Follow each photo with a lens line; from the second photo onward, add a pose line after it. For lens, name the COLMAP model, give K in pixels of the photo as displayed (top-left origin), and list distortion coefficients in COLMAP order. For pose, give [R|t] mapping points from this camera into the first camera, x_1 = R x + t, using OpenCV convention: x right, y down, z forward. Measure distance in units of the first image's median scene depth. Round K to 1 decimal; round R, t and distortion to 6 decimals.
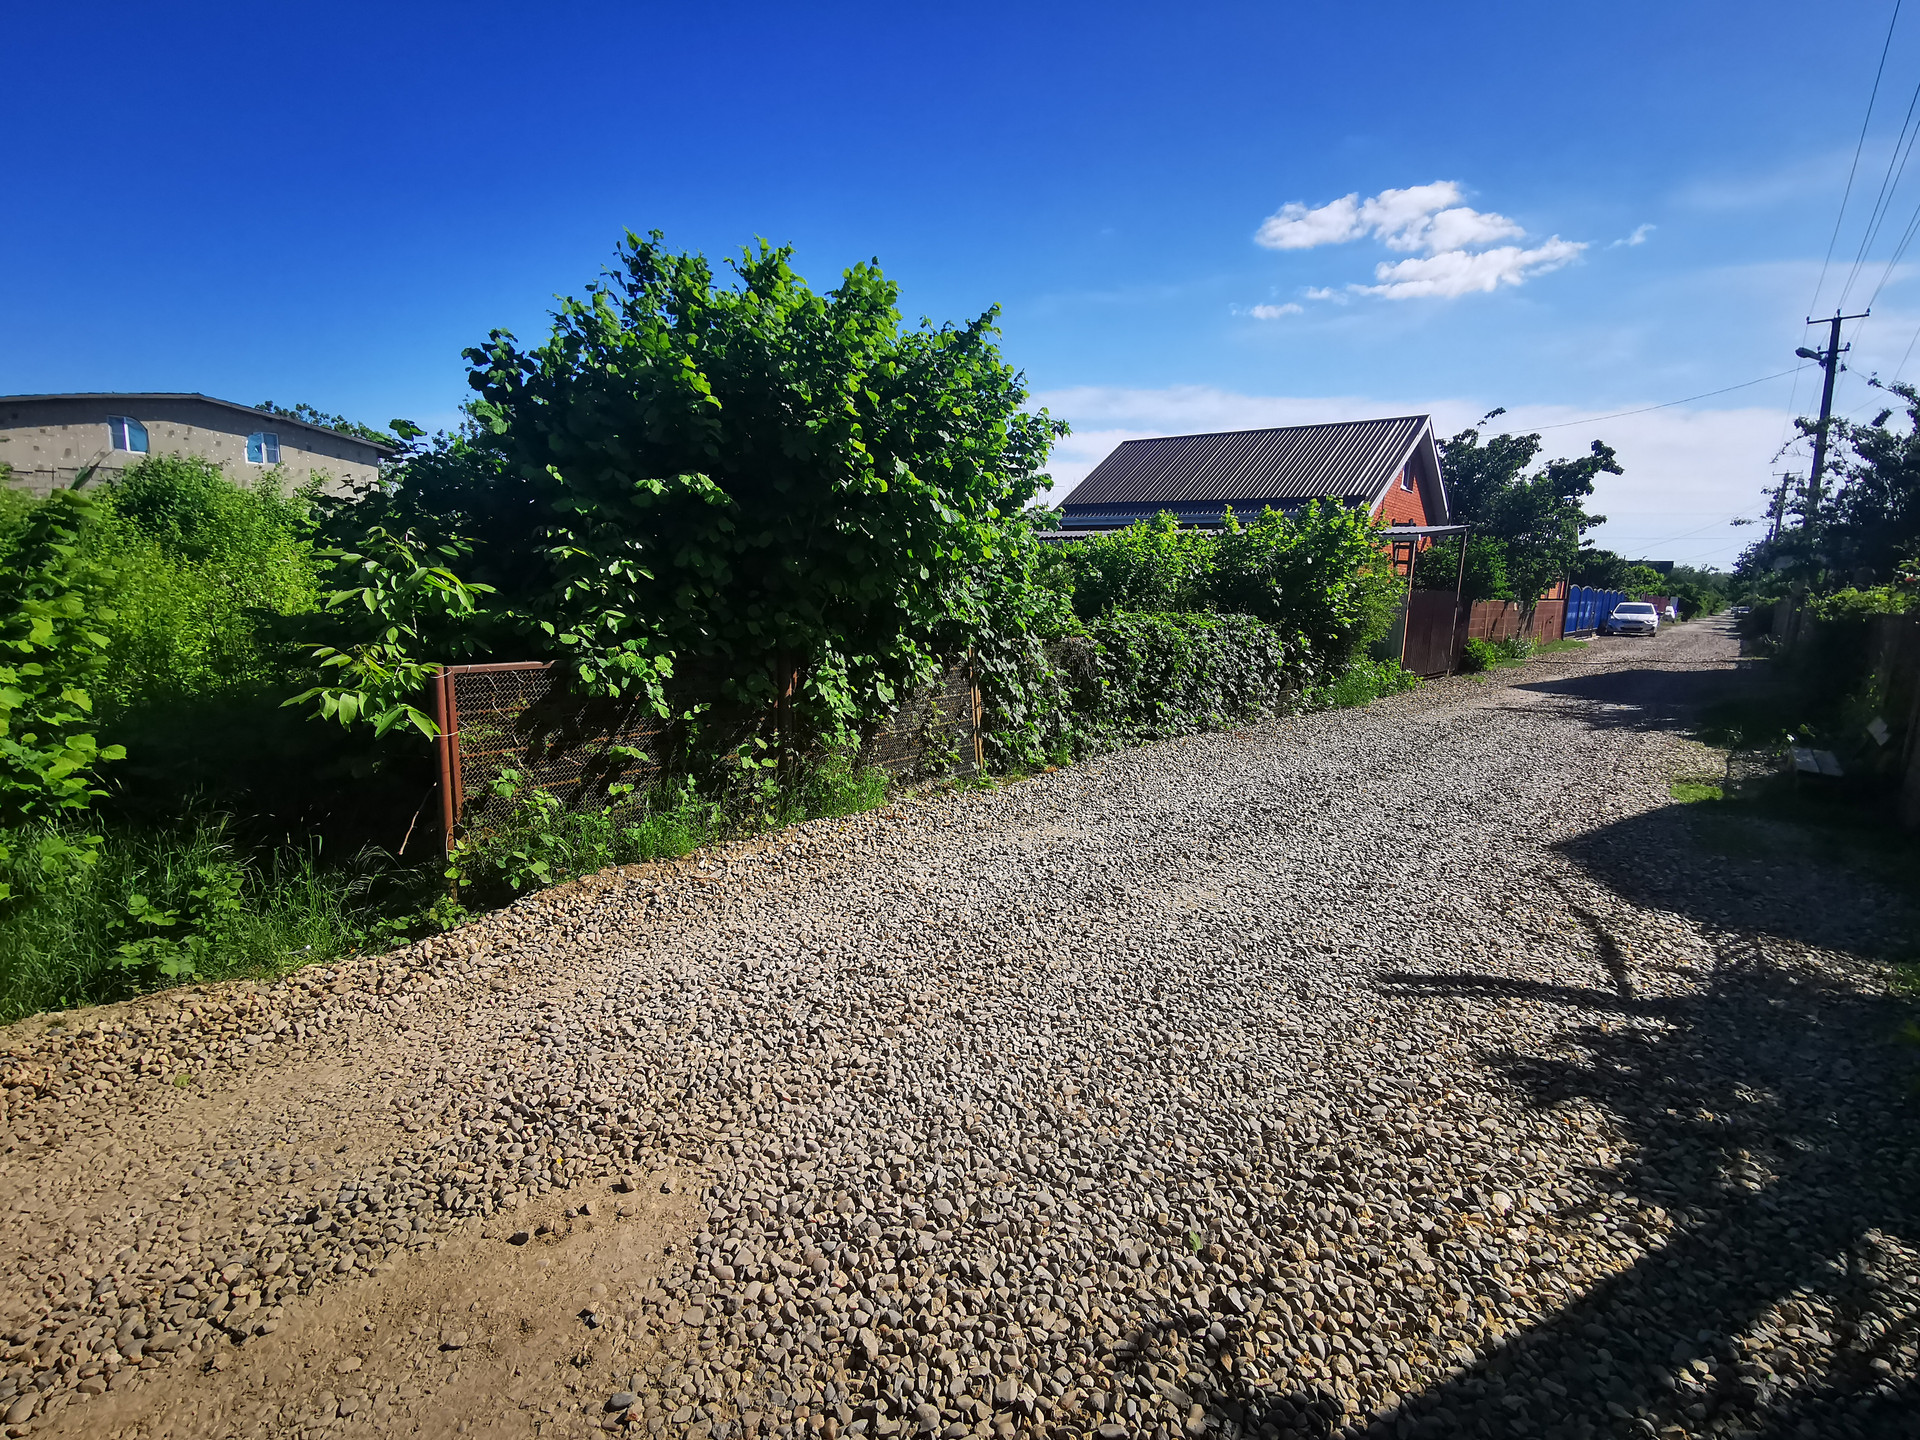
lens RADIAL K [[889.5, 0, 955.2], [0, 889.5, 716.2], [0, 0, 1]] dist [0.011990, -0.004898]
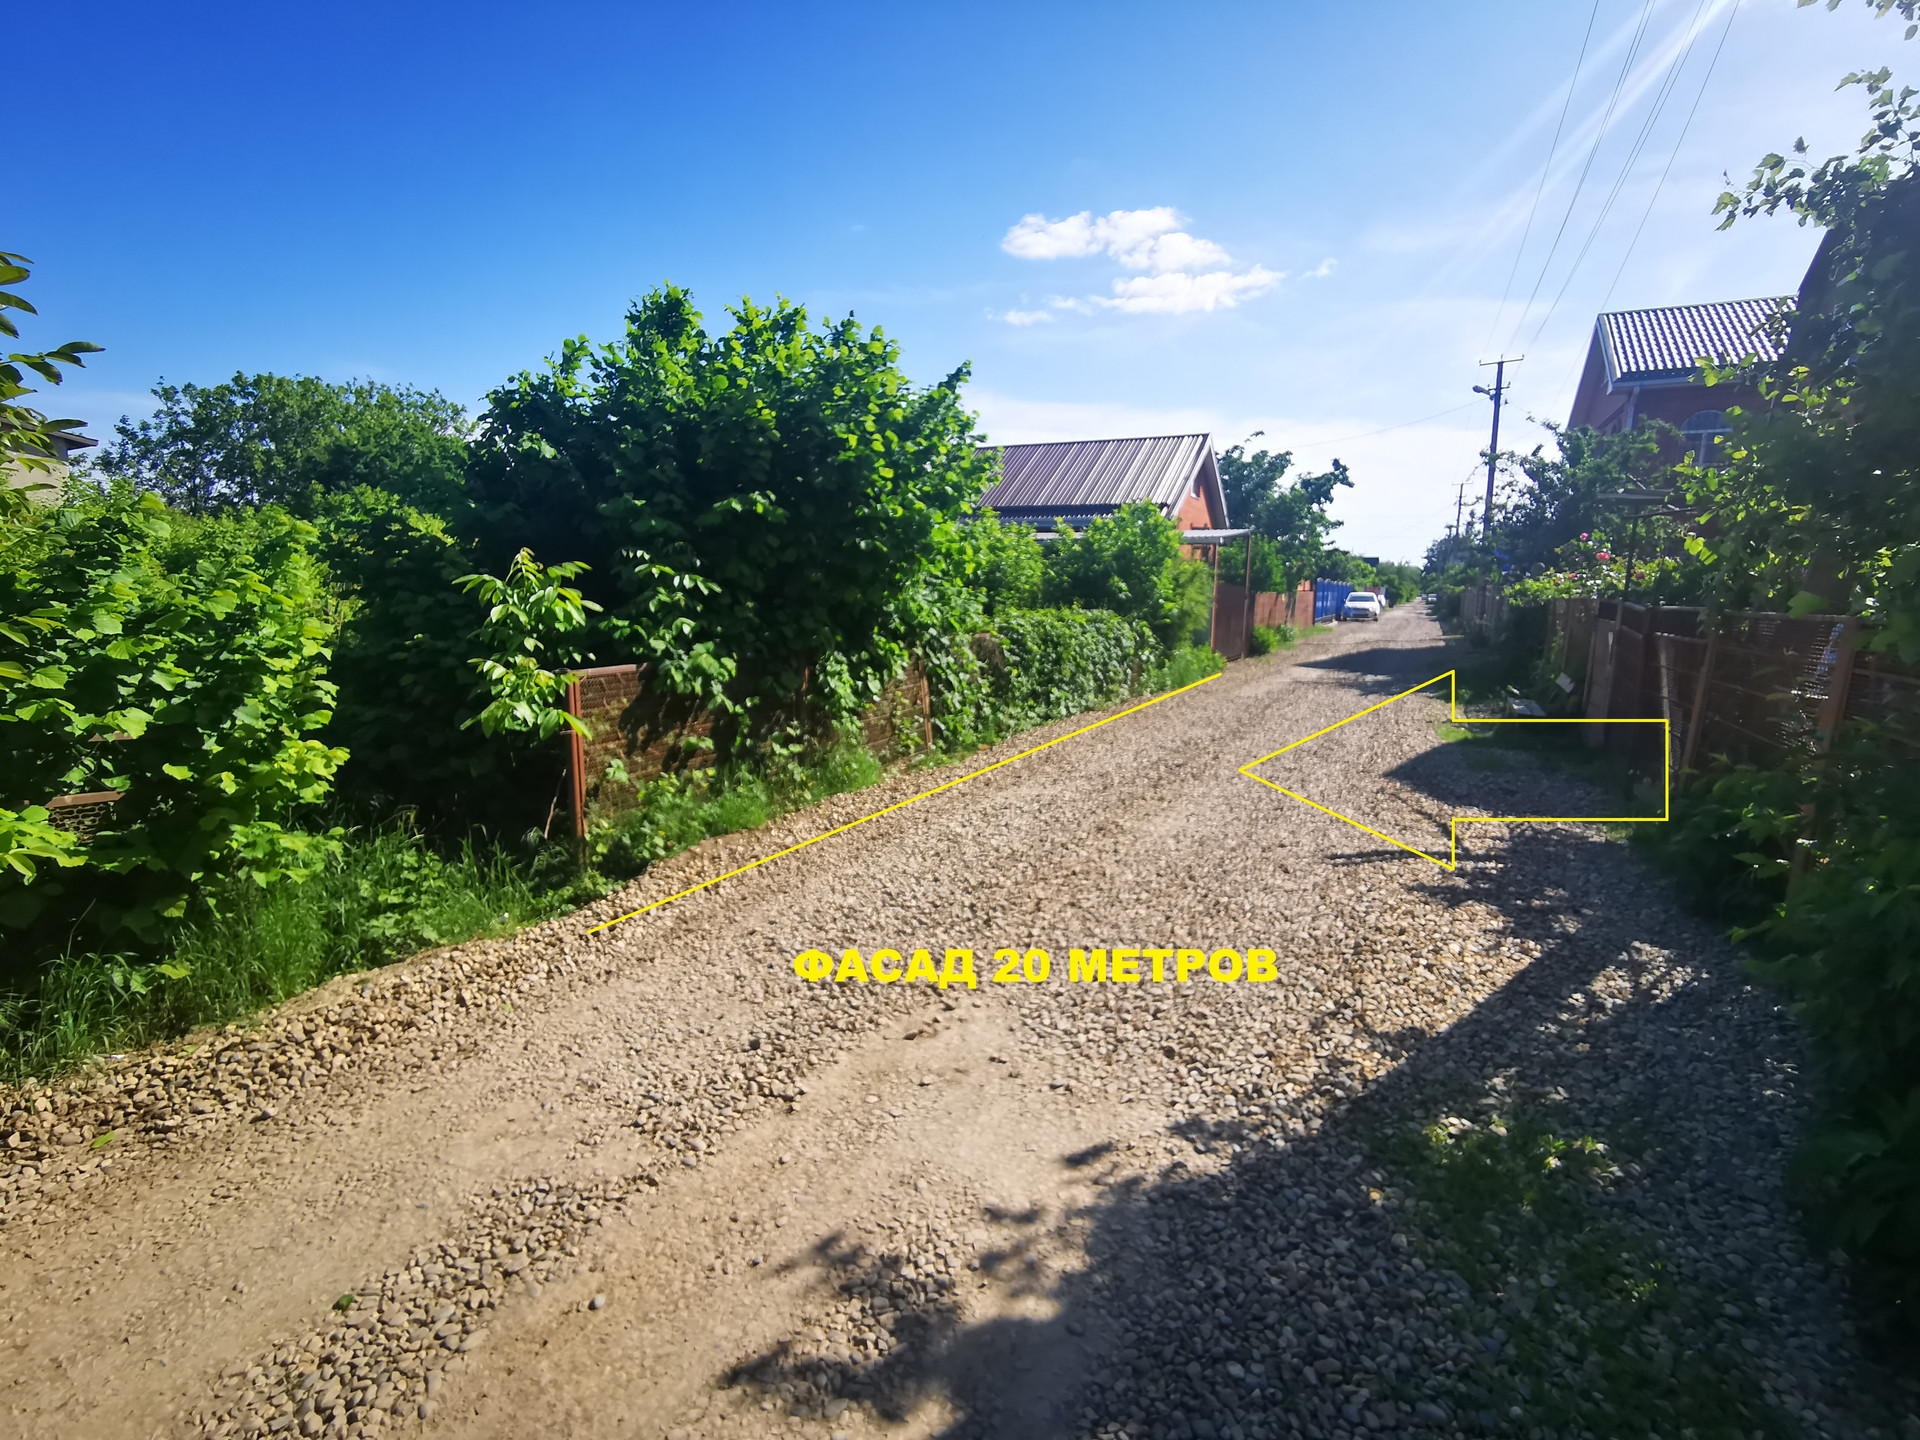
lens RADIAL K [[889.5, 0, 959.4], [0, 889.5, 718.8], [0, 0, 1]] dist [0.011990, -0.004898]
pose [[0.971518, -0.053035, 0.230953, -0.193548], [0.052694, 0.998581, 0.007650, 0.012426], [-0.231031, 0.004738, 0.972935, -0.123837]]
